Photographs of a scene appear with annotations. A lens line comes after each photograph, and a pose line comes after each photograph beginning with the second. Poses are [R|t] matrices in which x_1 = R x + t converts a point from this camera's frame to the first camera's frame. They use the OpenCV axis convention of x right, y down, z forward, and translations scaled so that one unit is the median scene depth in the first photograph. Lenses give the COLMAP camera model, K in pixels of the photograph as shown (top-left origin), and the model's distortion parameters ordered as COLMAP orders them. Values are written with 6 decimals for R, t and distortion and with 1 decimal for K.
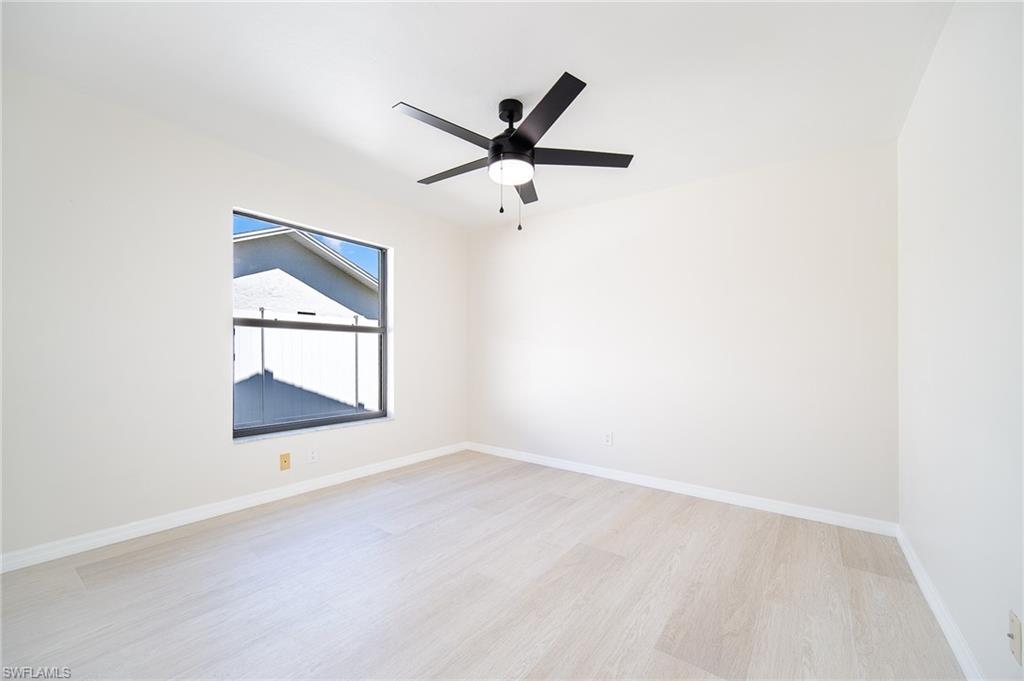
lens RADIAL K [[407.9, 0, 508.6], [0, 407.9, 347.6], [0, 0, 1]] dist [-0.000335, 0.000016]
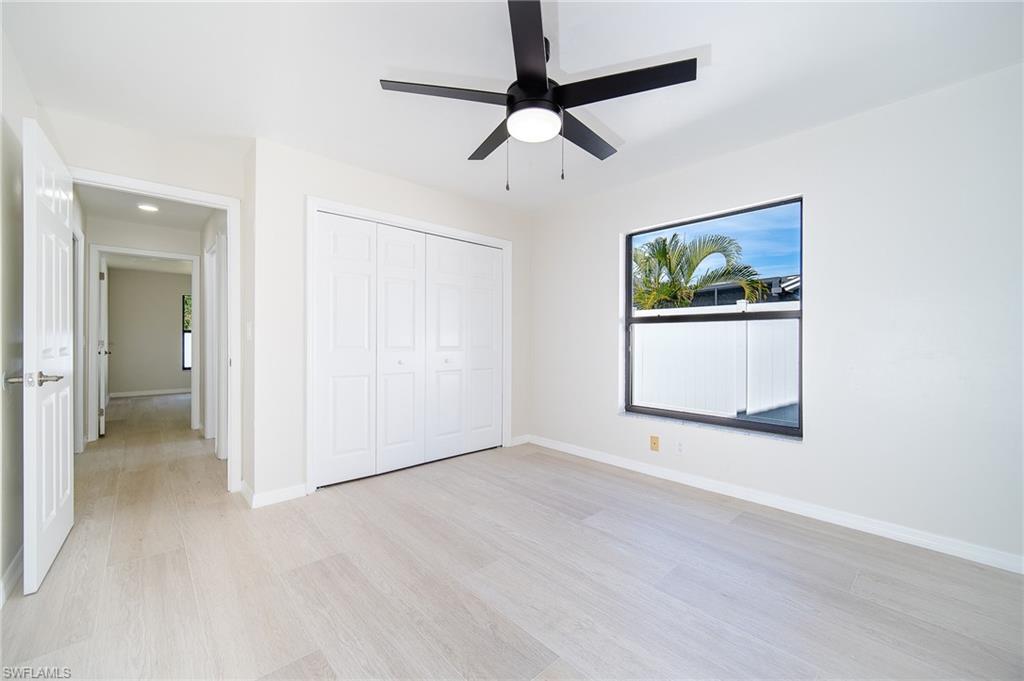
lens RADIAL K [[407.9, 0, 508.6], [0, 407.9, 347.6], [0, 0, 1]] dist [-0.000335, 0.000016]
pose [[-0.194493, 0.000323, -0.980904, 0.732035], [0.004677, 0.999989, -0.000598, 0.021362], [0.980893, -0.004704, -0.194492, 0.985254]]
